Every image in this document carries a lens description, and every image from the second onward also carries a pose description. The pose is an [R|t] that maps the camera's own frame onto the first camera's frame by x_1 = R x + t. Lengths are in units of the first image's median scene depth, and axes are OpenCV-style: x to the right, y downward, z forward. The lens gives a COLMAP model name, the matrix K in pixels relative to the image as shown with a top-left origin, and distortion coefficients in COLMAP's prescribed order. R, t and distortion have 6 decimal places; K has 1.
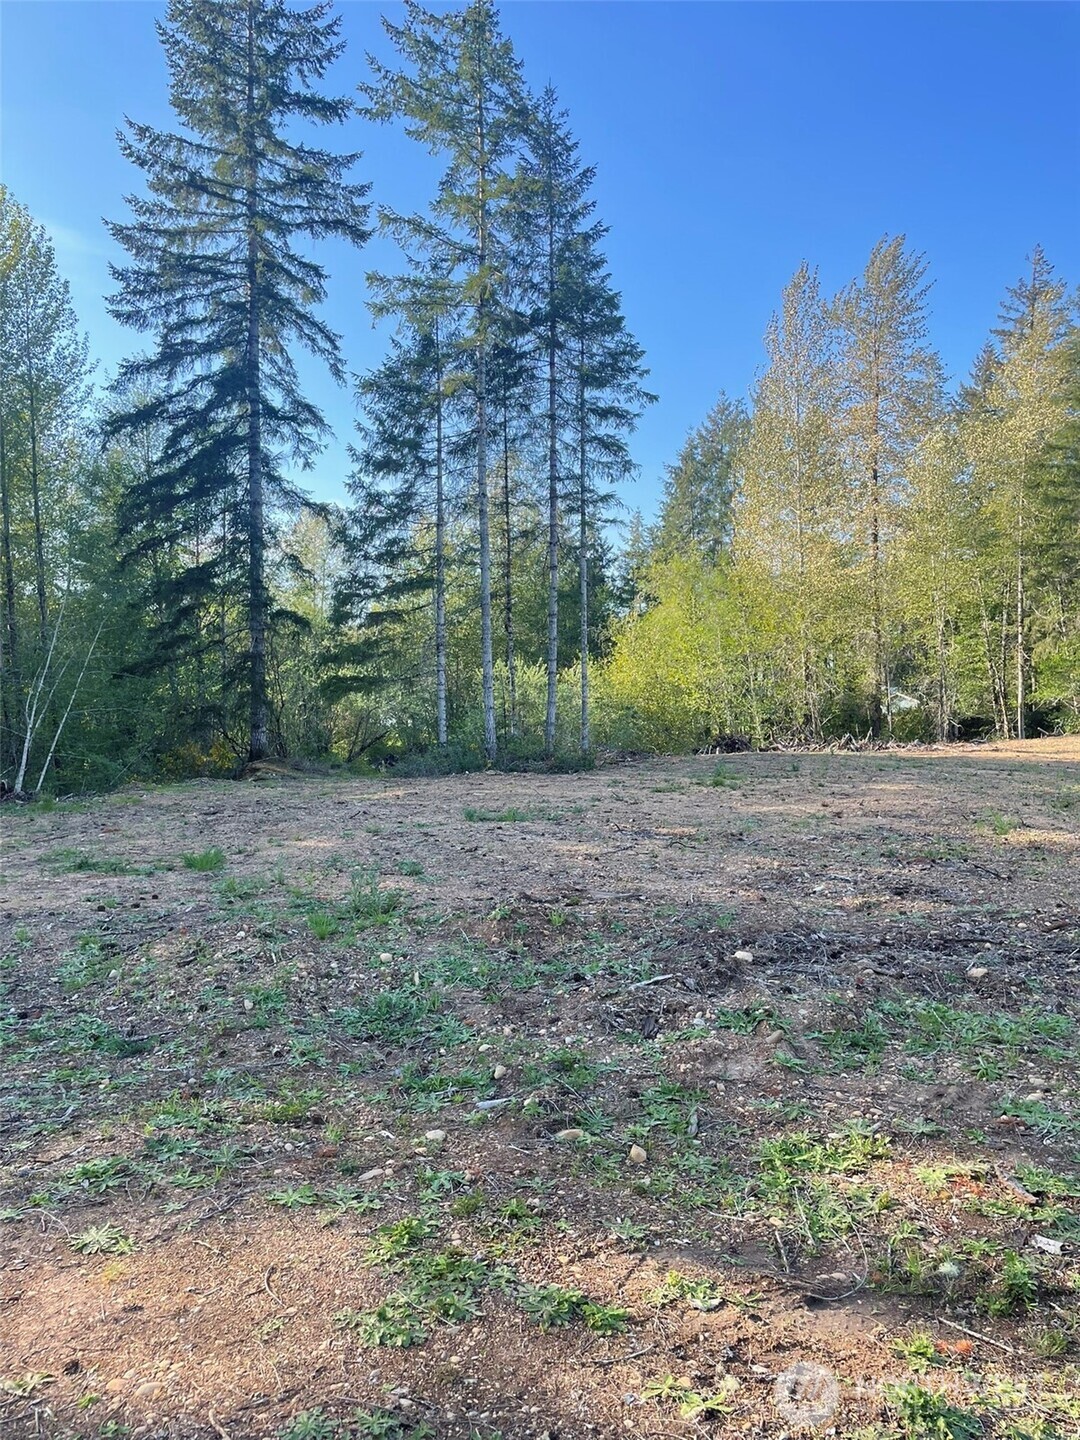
lens RADIAL K [[1080.2, 0, 551.5], [0, 1080.2, 716.2], [0, 0, 1]] dist [0.081824, -0.100562]
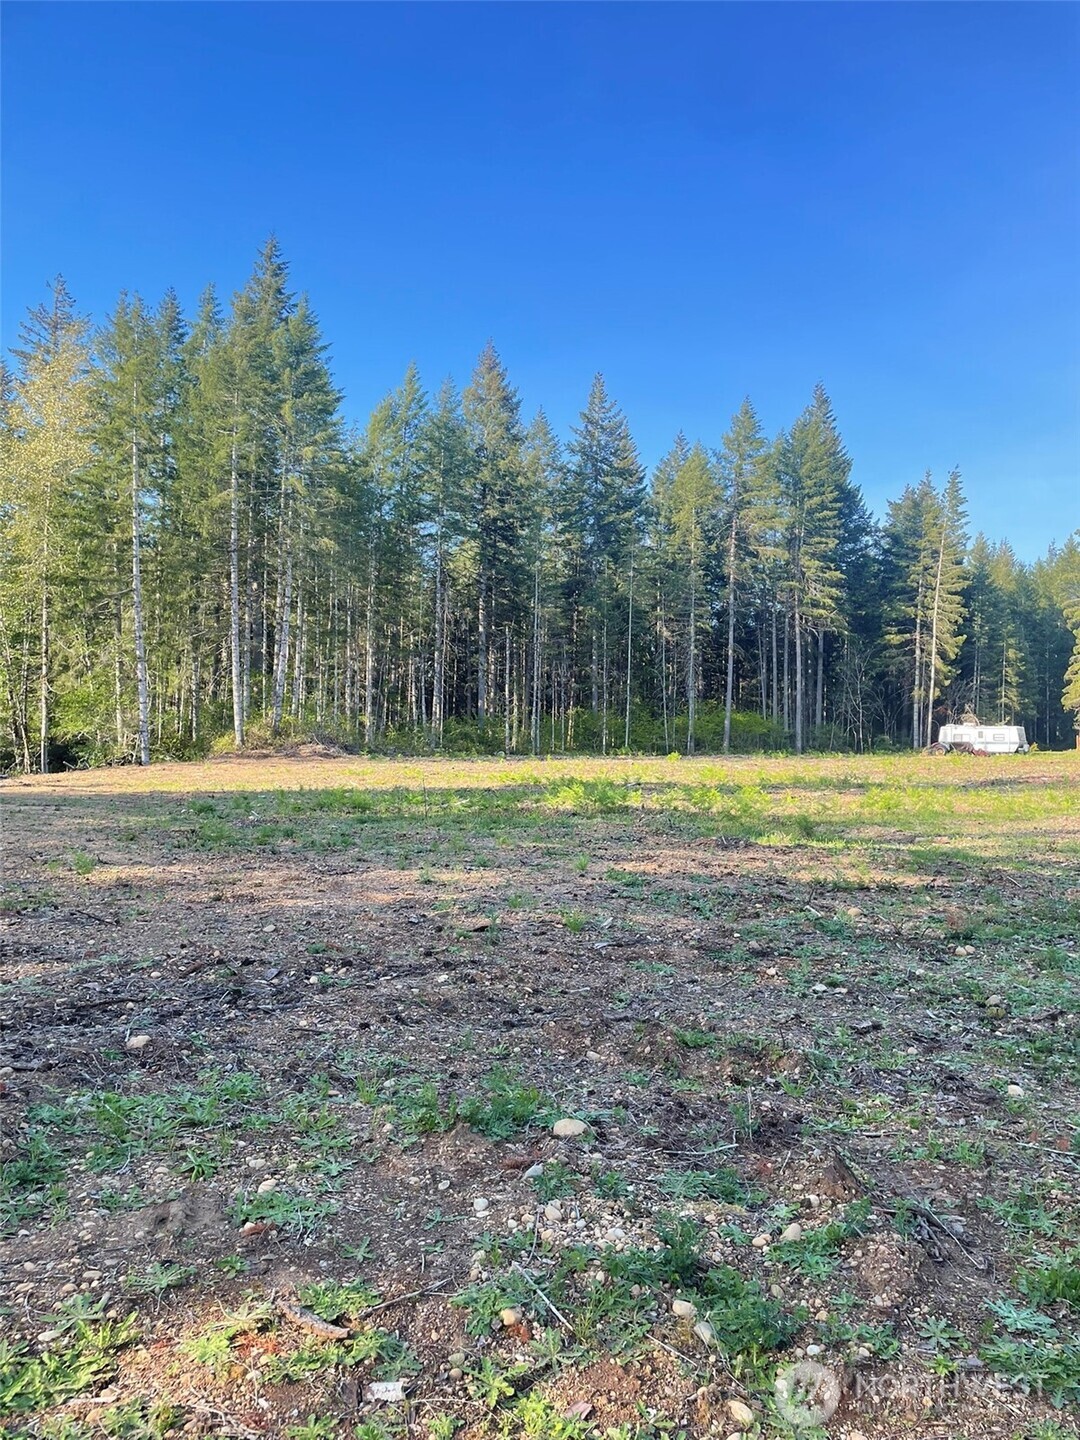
lens RADIAL K [[1080.2, 0, 540.6], [0, 1080.2, 723.4], [0, 0, 1]] dist [0.081824, -0.100562]
pose [[0.662291, 0.019488, 0.748993, -0.041252], [-0.000192, 0.999666, -0.025840, 0.011289], [-0.749247, 0.016970, 0.662074, 0.208994]]
